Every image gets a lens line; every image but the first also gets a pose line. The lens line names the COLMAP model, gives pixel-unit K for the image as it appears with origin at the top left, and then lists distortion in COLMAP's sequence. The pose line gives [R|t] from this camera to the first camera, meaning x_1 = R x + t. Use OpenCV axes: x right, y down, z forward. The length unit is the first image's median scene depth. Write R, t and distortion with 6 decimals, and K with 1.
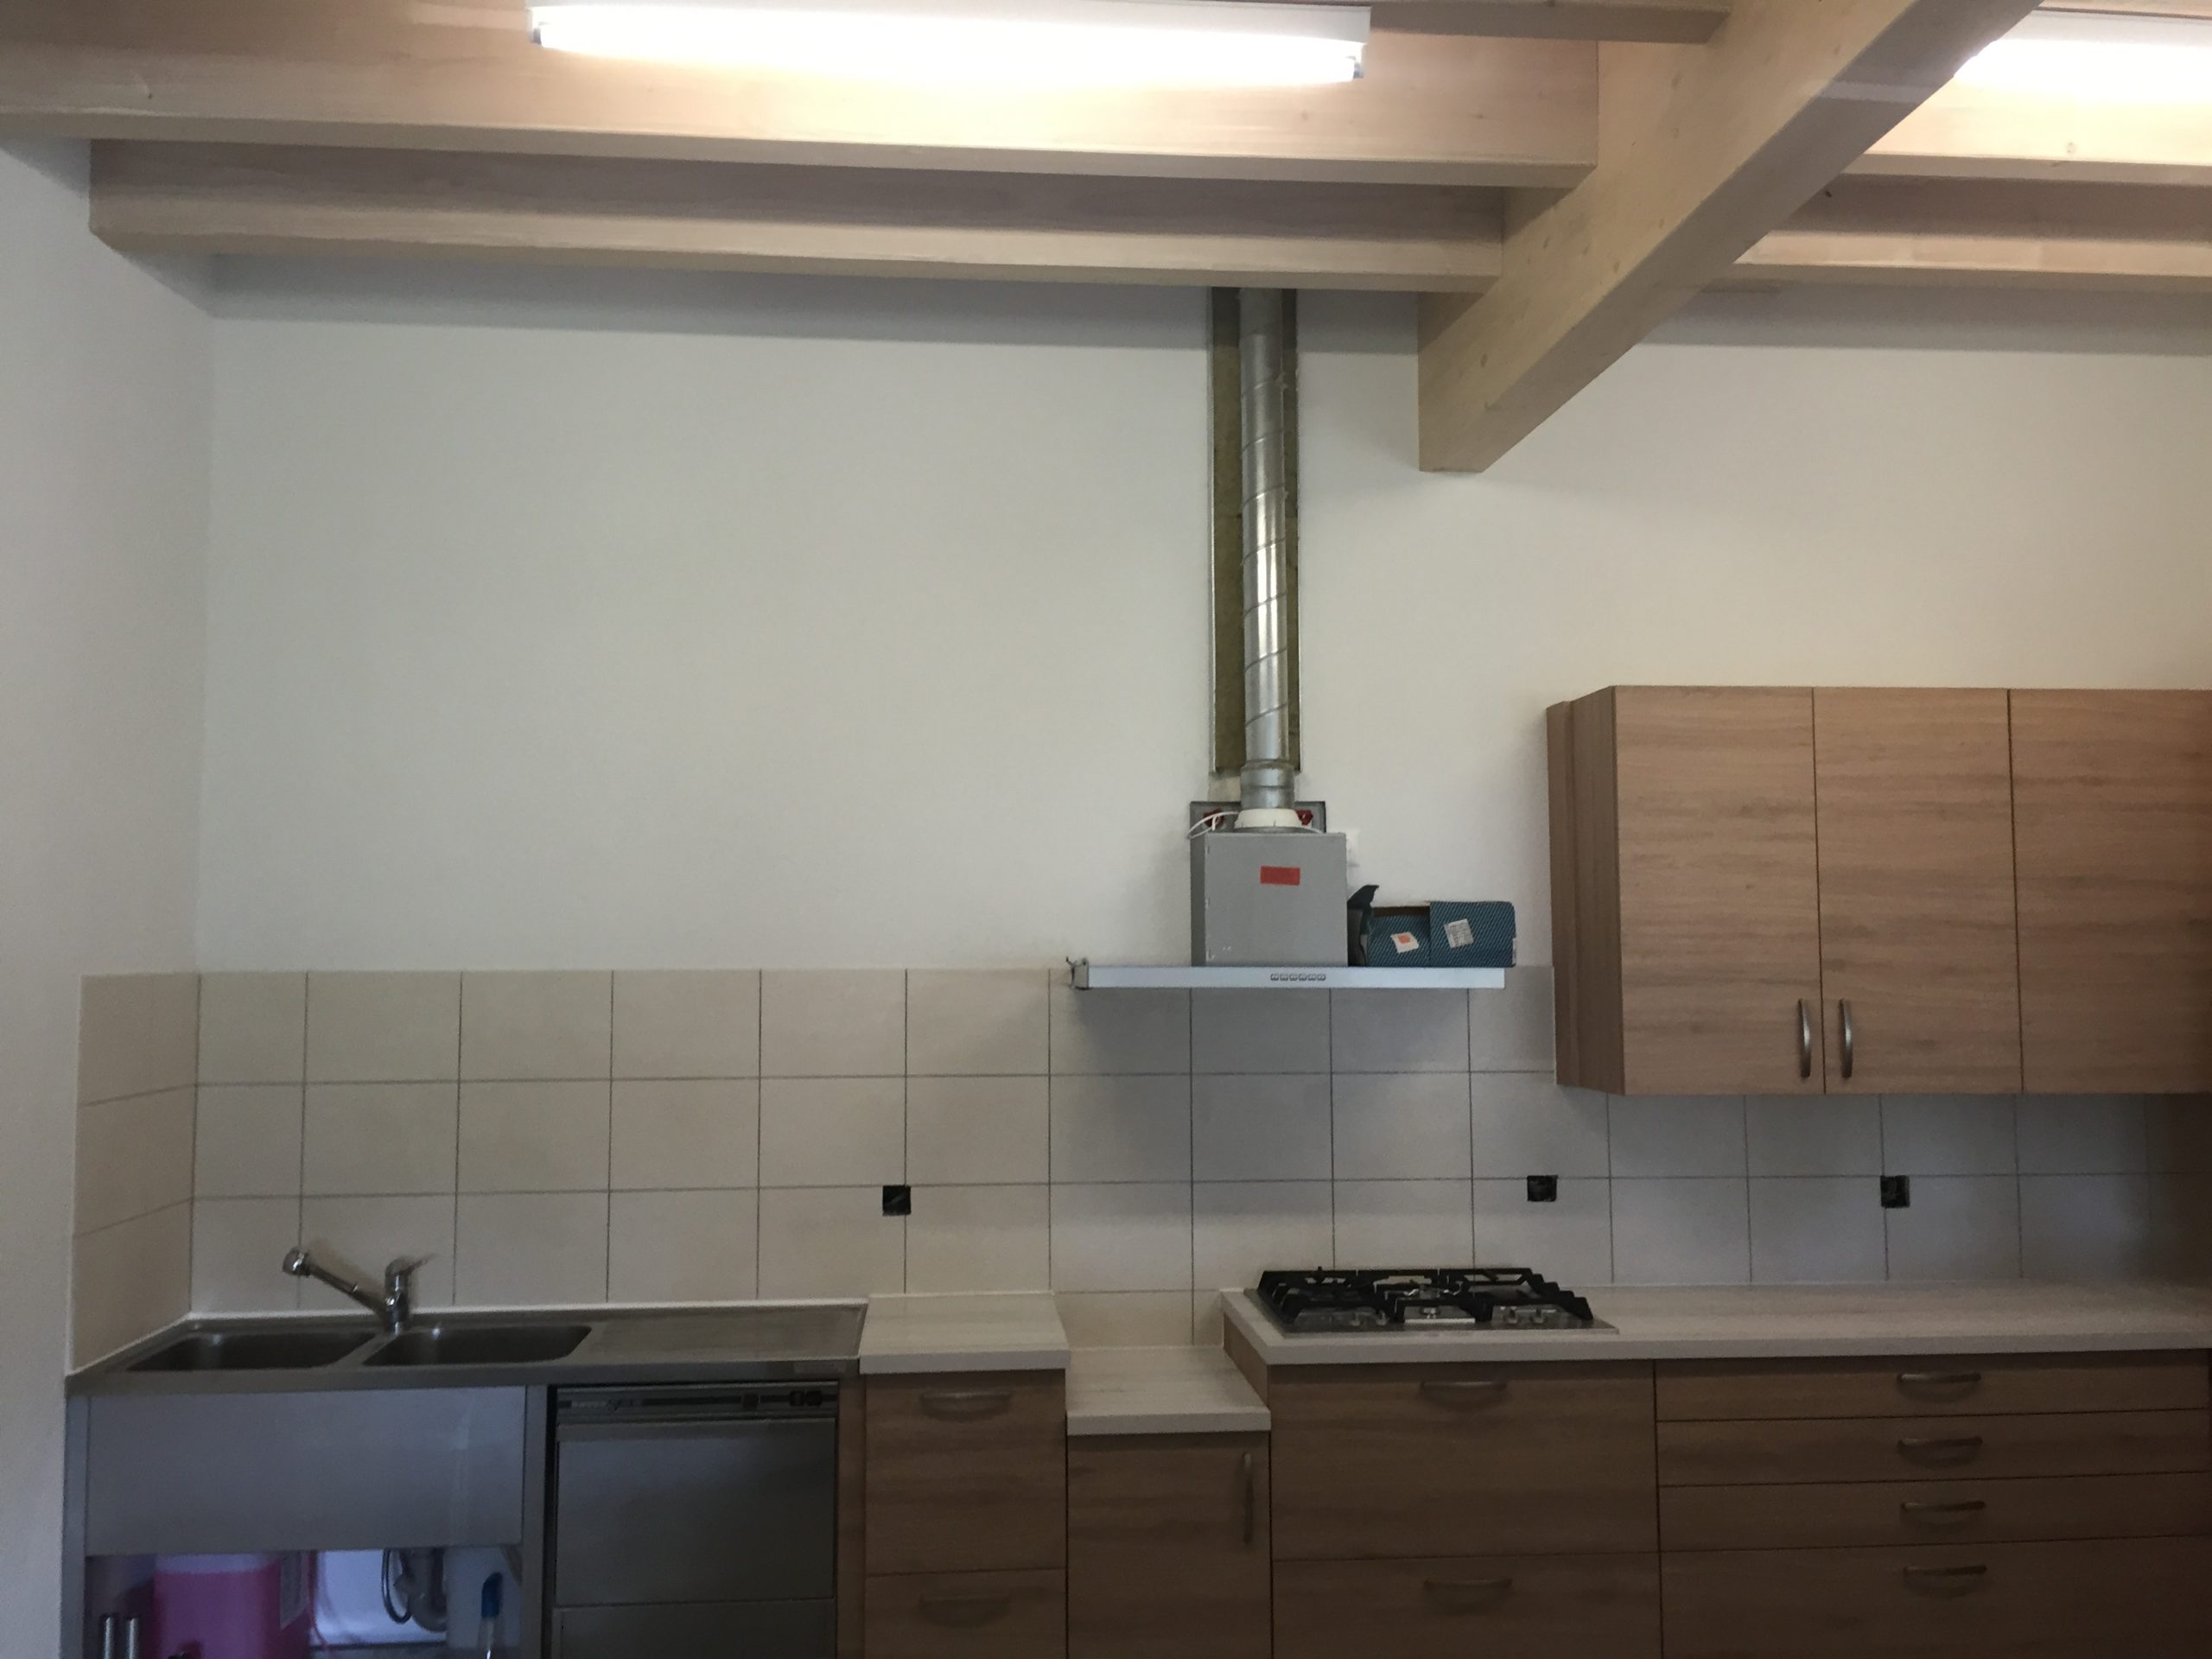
lens RADIAL K [[1913.8, 0, 1102.4], [0, 1913.8, 826.3], [0, 0, 1]] dist [0.018955, -0.006827]
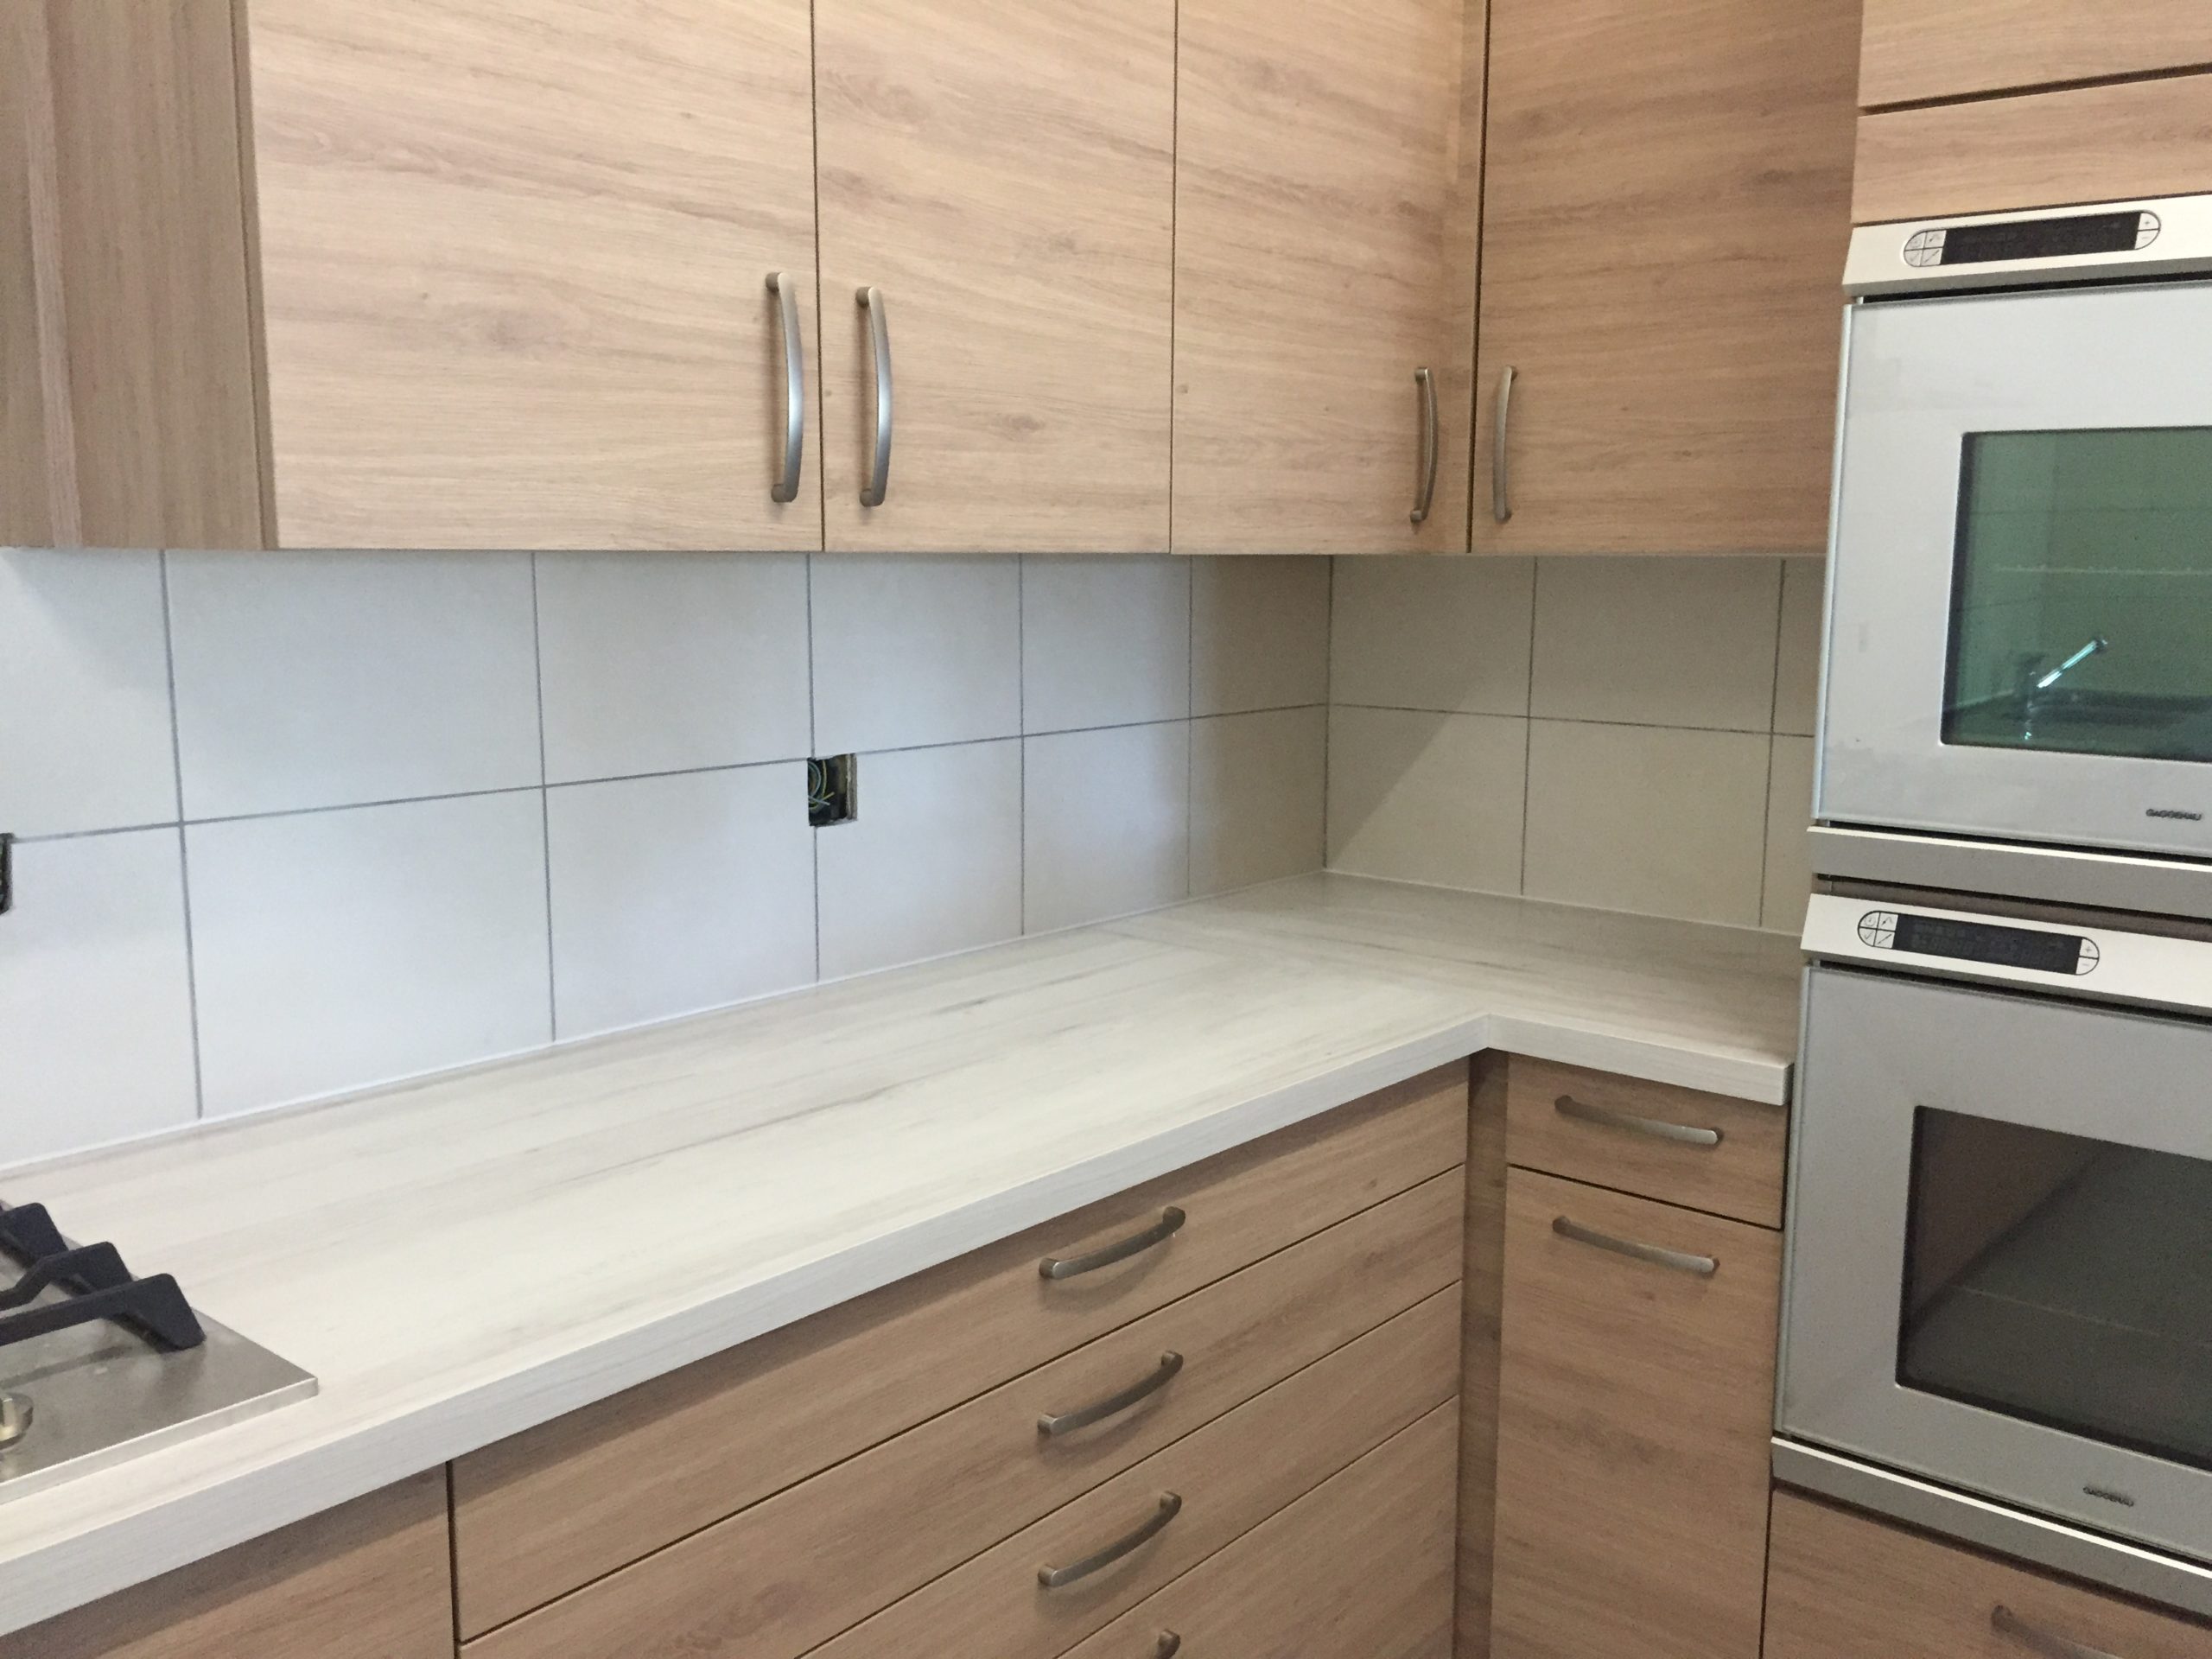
lens RADIAL K [[1913.8, 0, 1102.8], [0, 1913.8, 825.6], [0, 0, 1]] dist [0.018955, -0.006827]
pose [[0.709445, -0.099439, 0.697710, 0.153878], [-0.053264, 0.979599, 0.193775, 0.116994], [-0.702745, -0.174636, 0.689675, 0.699541]]
